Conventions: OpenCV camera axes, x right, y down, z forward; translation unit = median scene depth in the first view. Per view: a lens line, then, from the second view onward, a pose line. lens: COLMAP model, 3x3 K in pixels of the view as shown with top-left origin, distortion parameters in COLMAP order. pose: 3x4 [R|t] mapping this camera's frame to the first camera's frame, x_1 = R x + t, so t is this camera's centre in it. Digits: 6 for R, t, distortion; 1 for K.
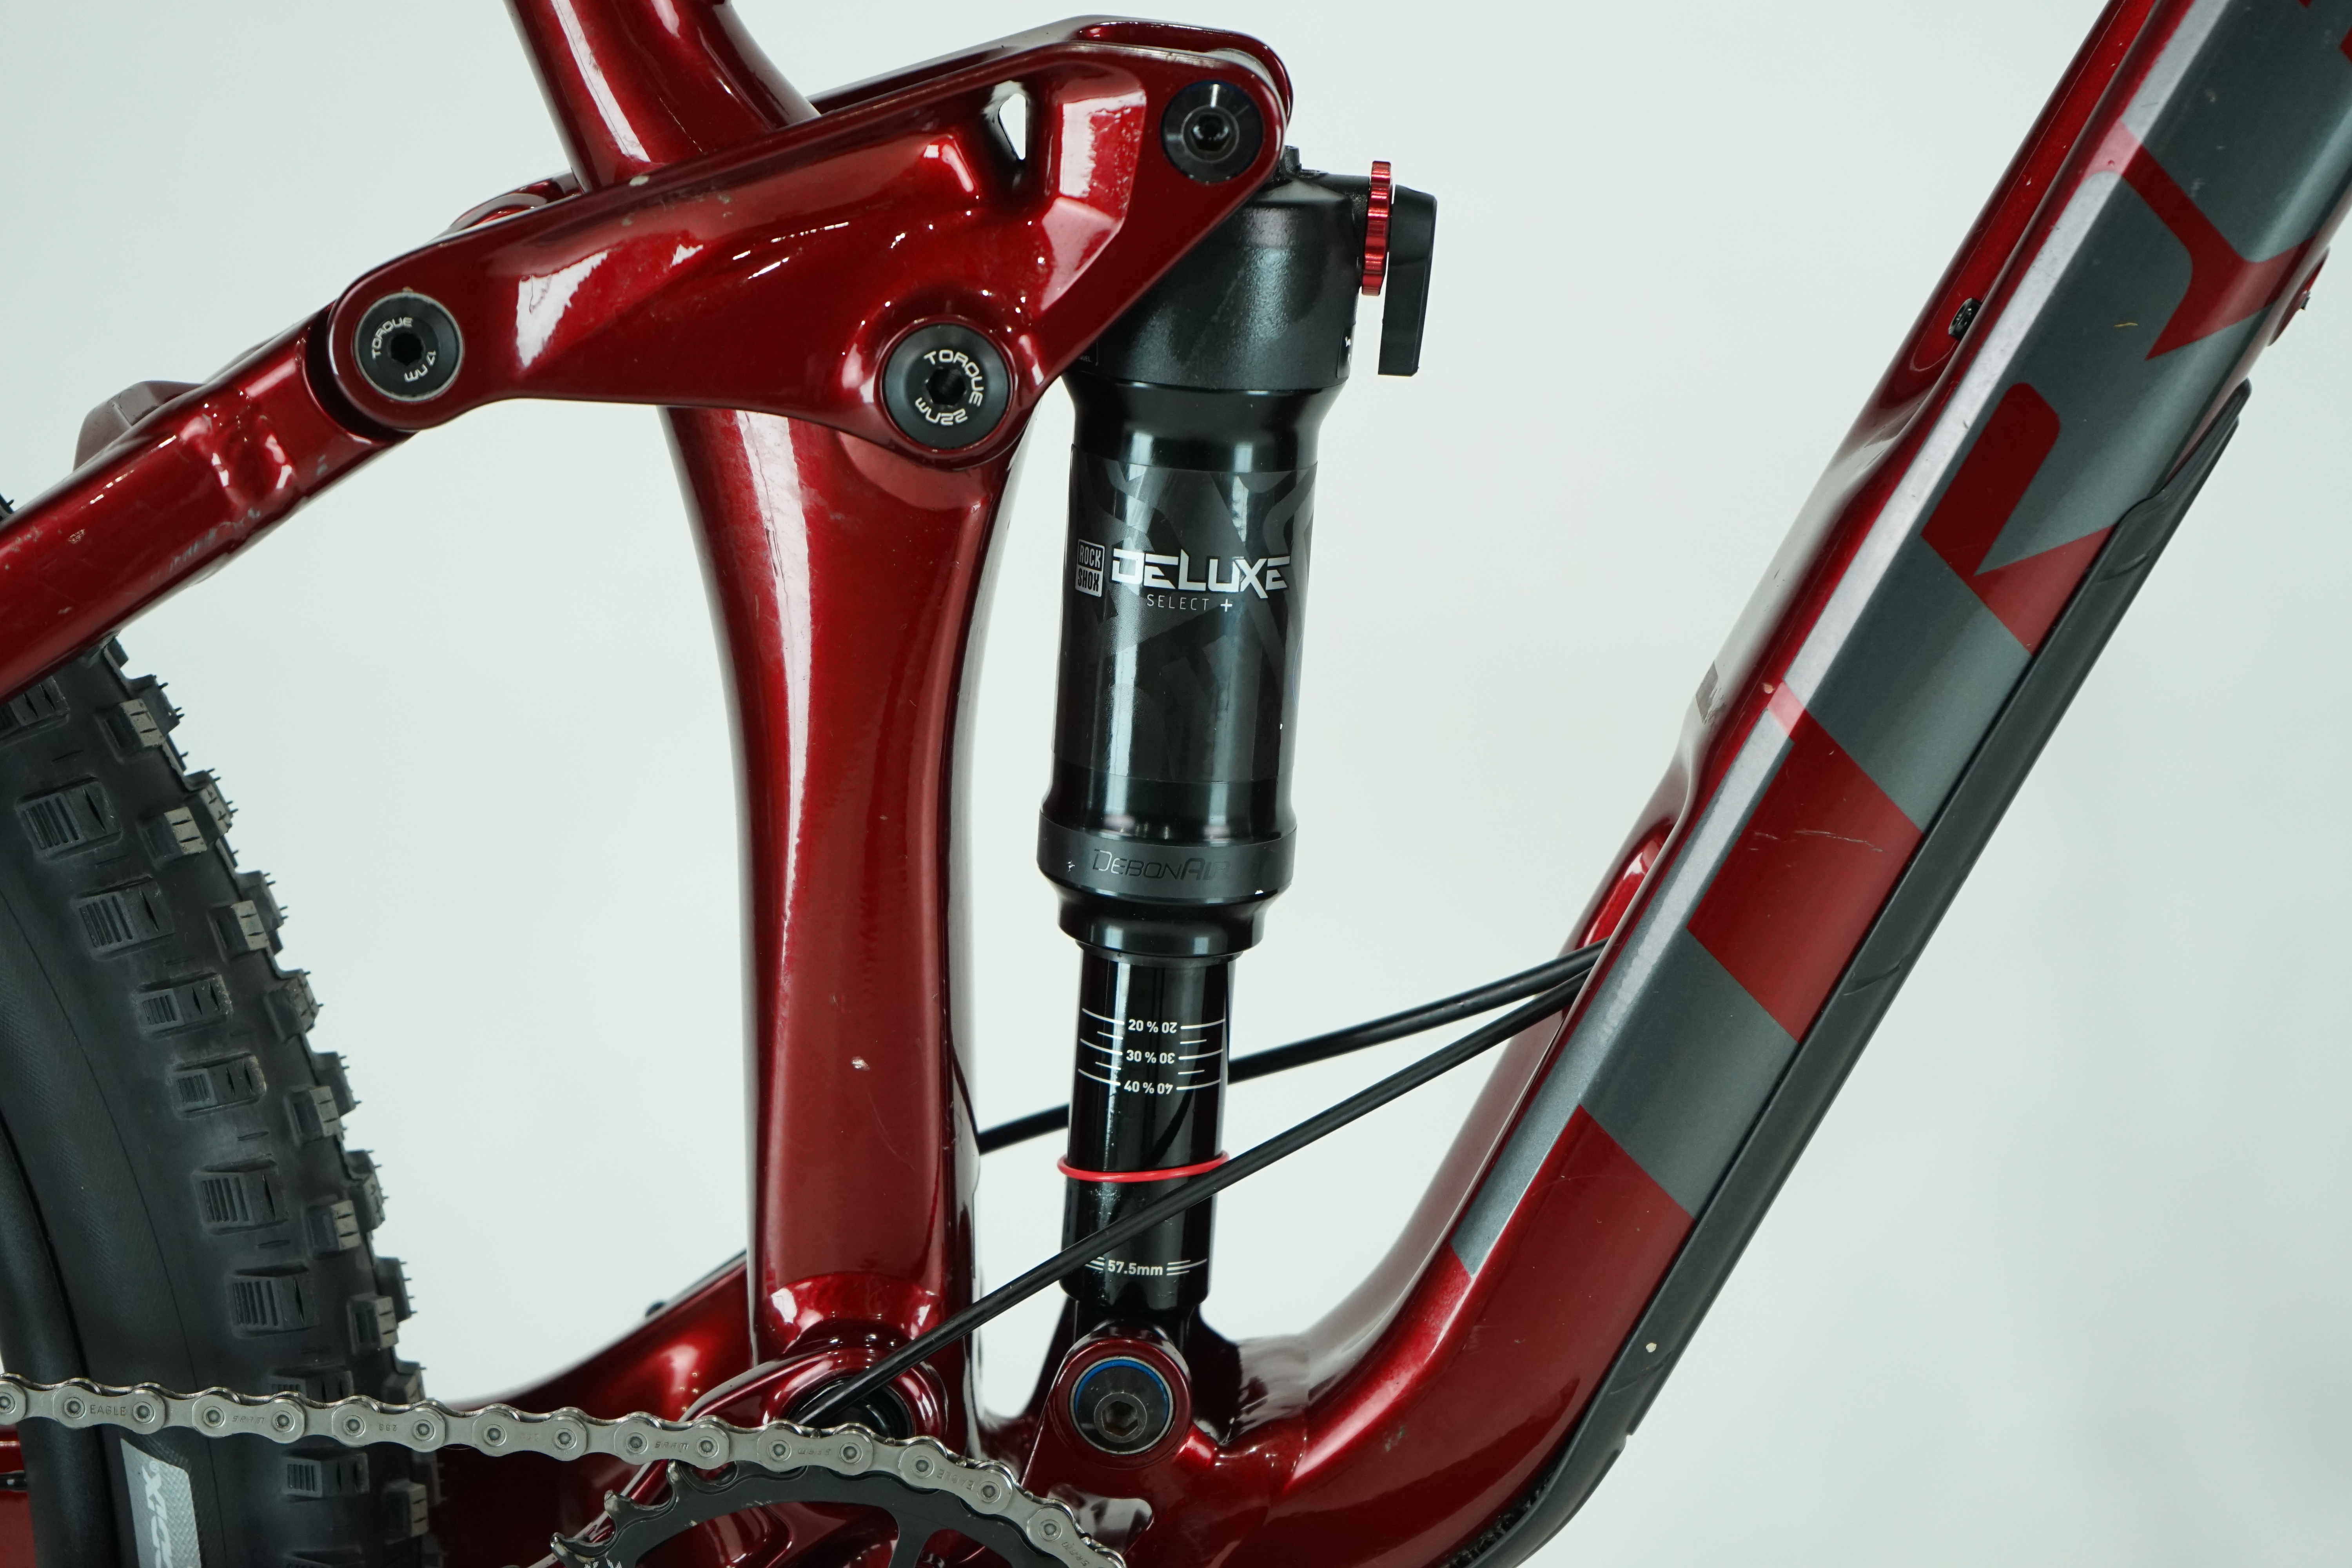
lens RADIAL K [[4655.1, 0, 1176.0], [0, 4655.1, 784.0], [0, 0, 1]] dist [0.000397, 0.010801]
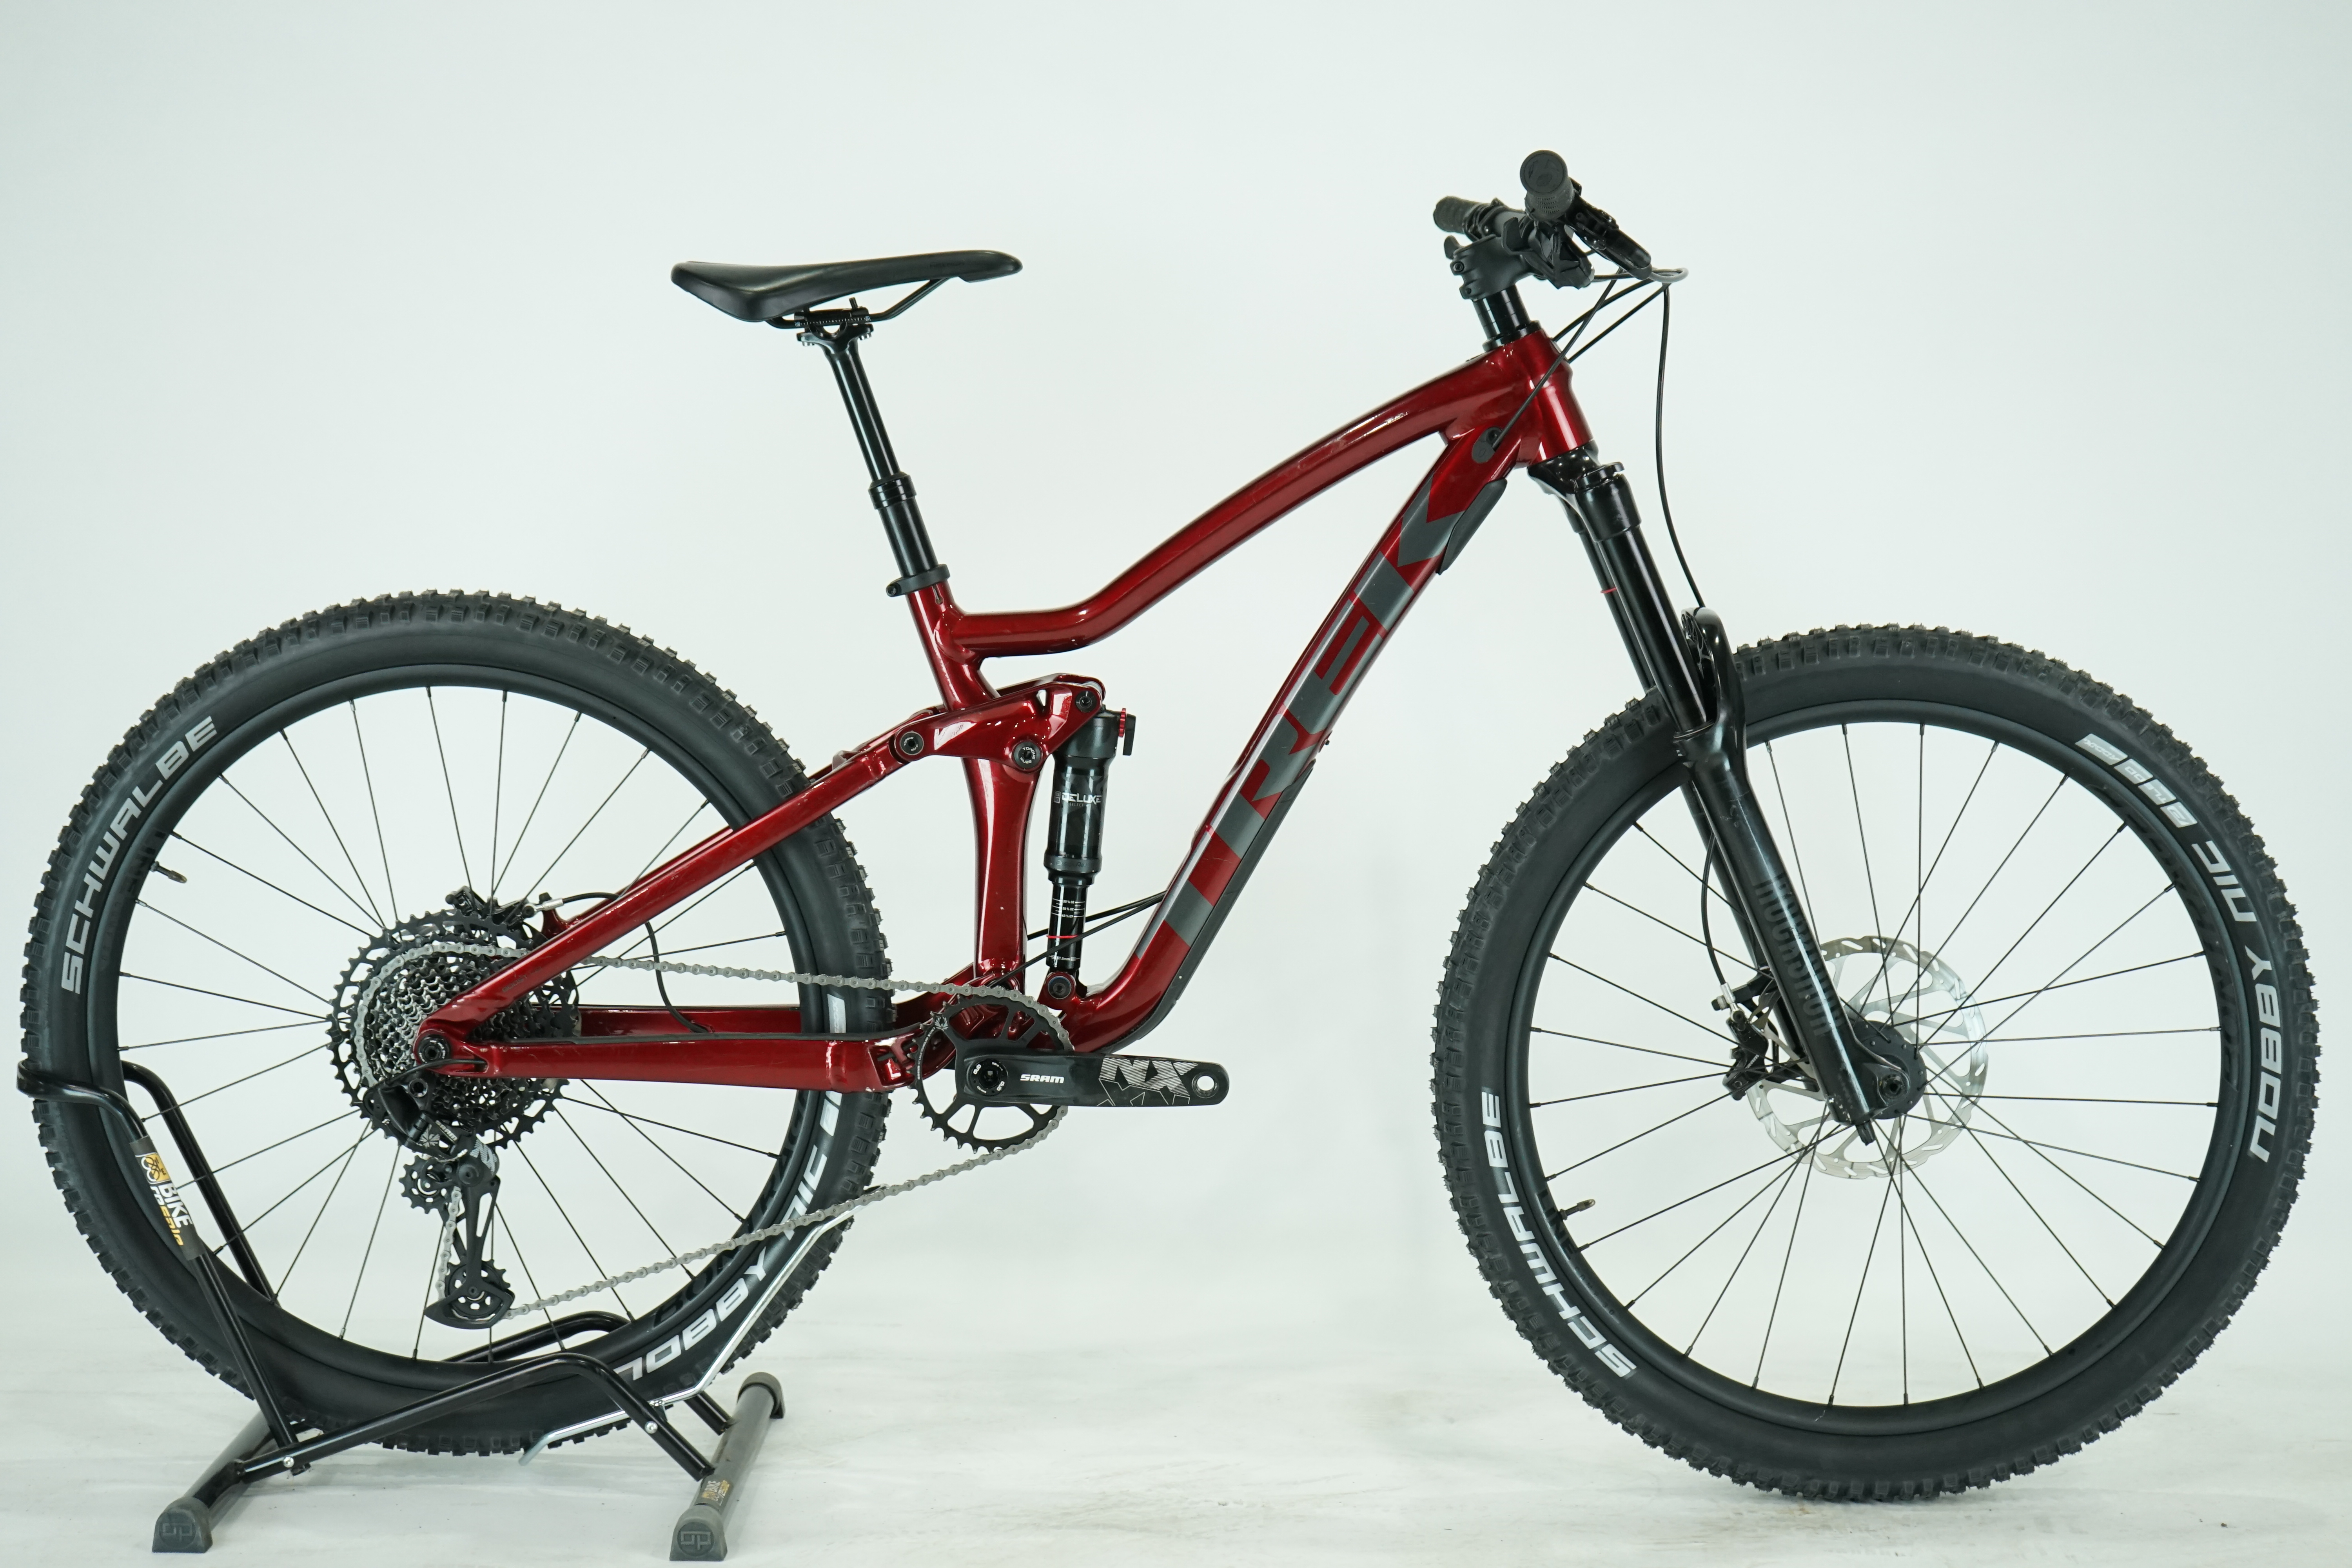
lens RADIAL K [[3827.6, 0, 1176.0], [0, 3827.6, 784.0], [0, 0, 1]] dist [-0.044804, -0.070082]
pose [[0.999695, 0.022554, 0.010060, 0.058063], [-0.021383, 0.994318, -0.104285, 0.320538], [-0.012355, 0.104038, 0.994497, -2.643886]]
